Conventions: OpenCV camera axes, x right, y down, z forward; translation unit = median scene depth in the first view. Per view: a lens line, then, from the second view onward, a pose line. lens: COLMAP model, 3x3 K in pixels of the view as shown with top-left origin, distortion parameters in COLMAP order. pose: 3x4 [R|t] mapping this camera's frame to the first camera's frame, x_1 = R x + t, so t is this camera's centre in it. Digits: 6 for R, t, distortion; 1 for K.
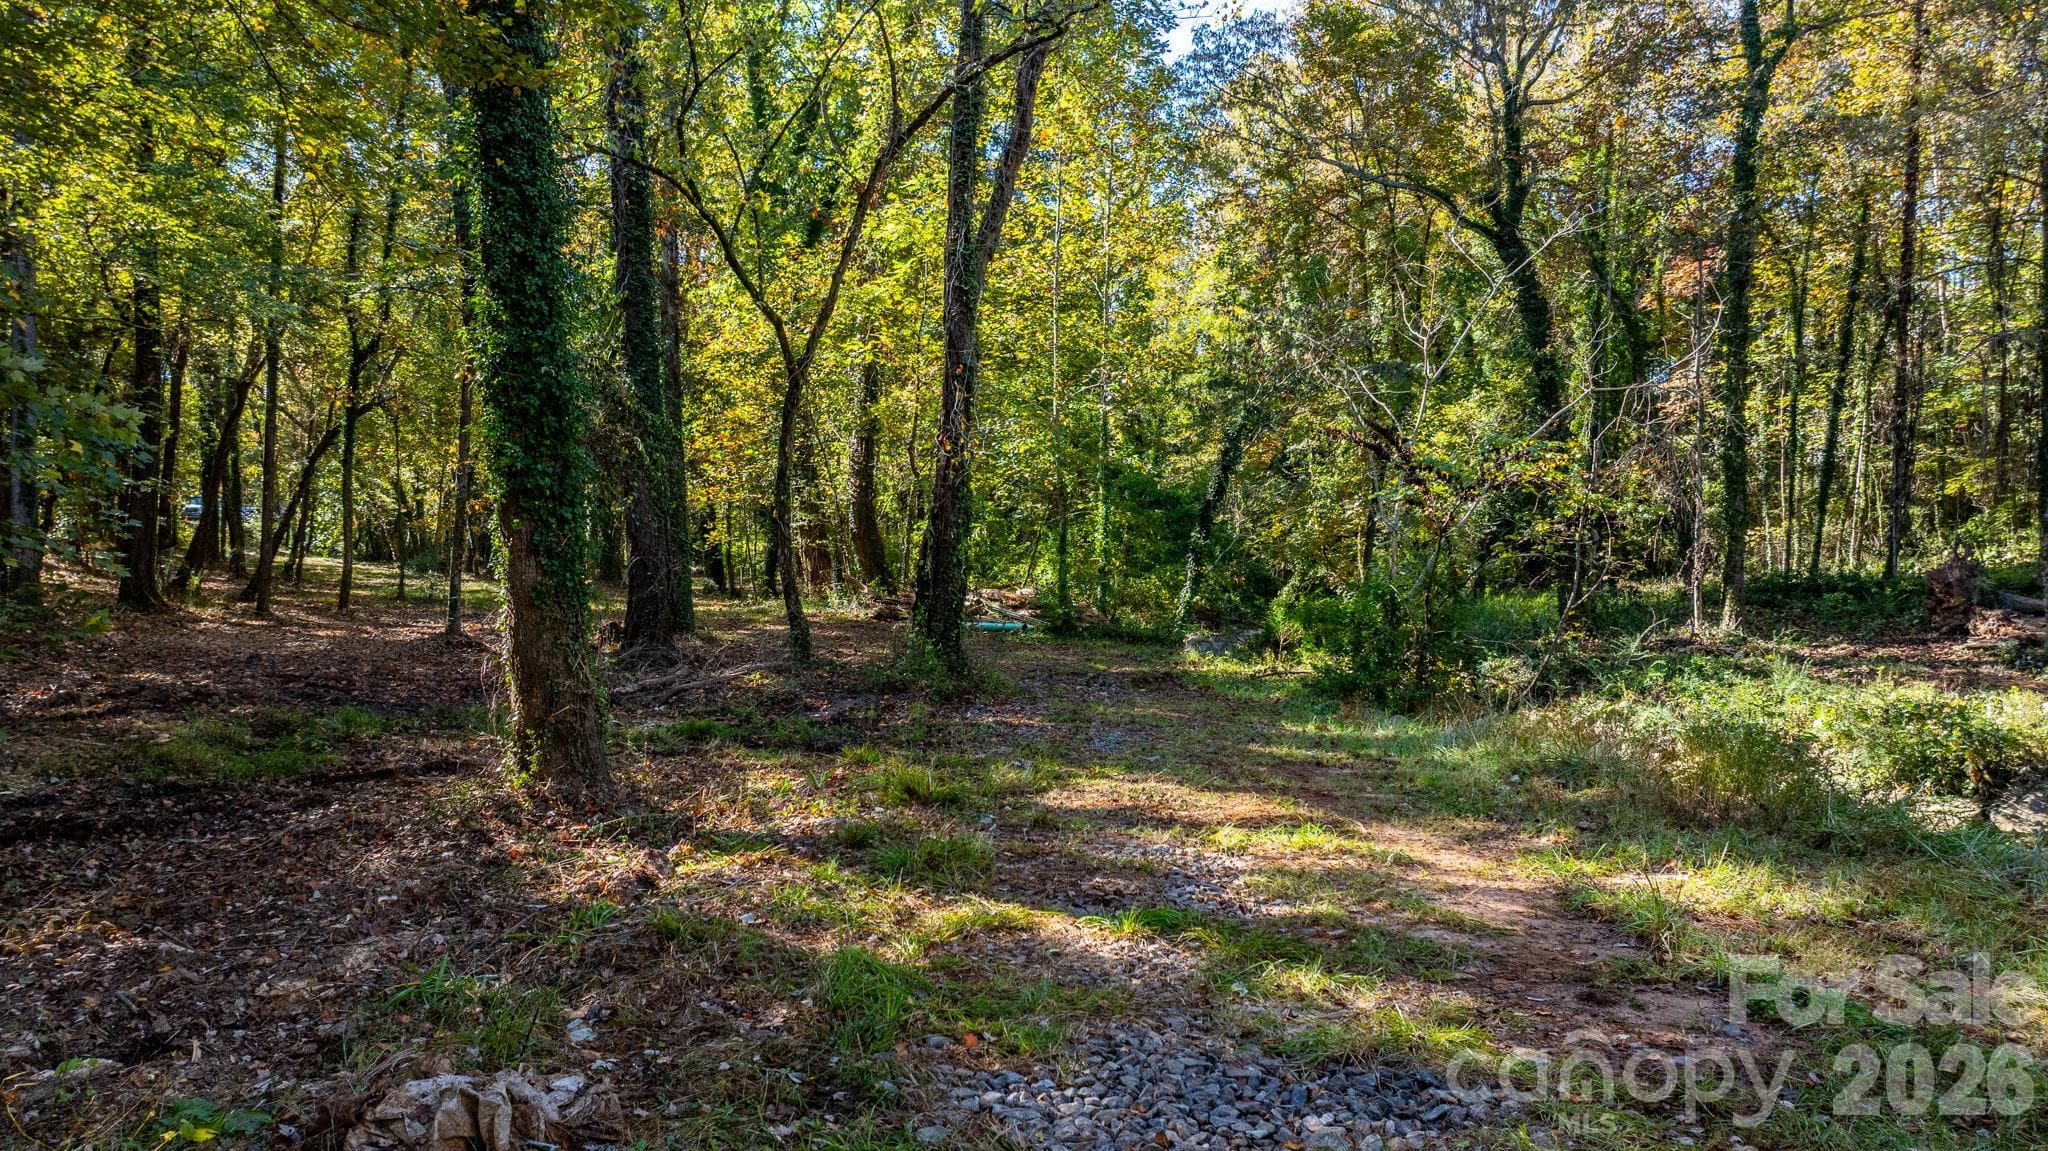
lens RADIAL K [[1453.8, 0, 1018.4], [0, 1453.8, 578.8], [0, 0, 1]] dist [-0.005184, 0.029537]
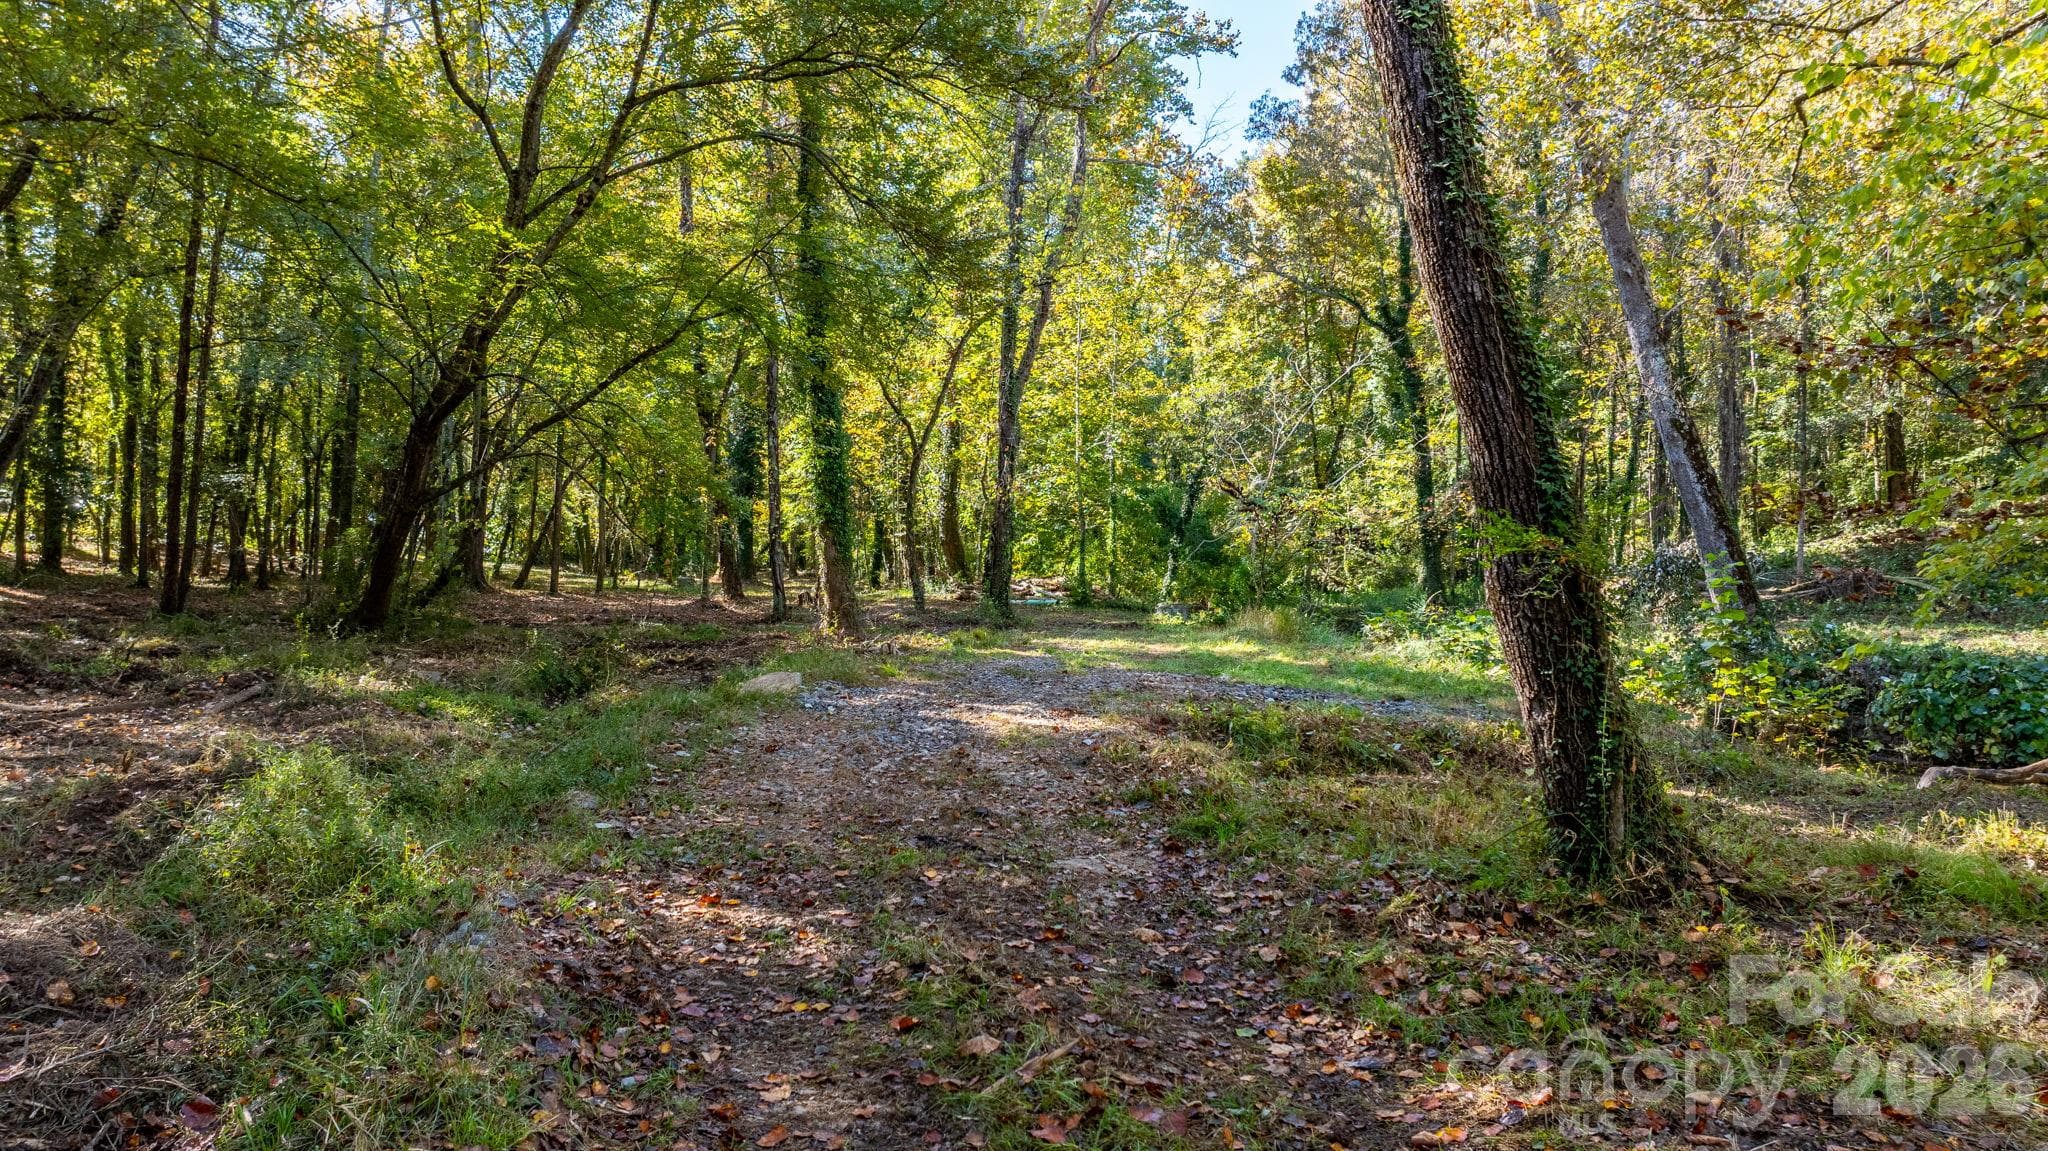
lens RADIAL K [[1453.8, 0, 1026.0], [0, 1453.8, 571.6], [0, 0, 1]] dist [-0.005184, 0.029537]
pose [[0.998870, -0.001429, -0.047498, 0.041861], [0.000864, 0.999929, -0.011915, 0.019236], [0.047512, 0.011860, 0.998800, -0.490378]]
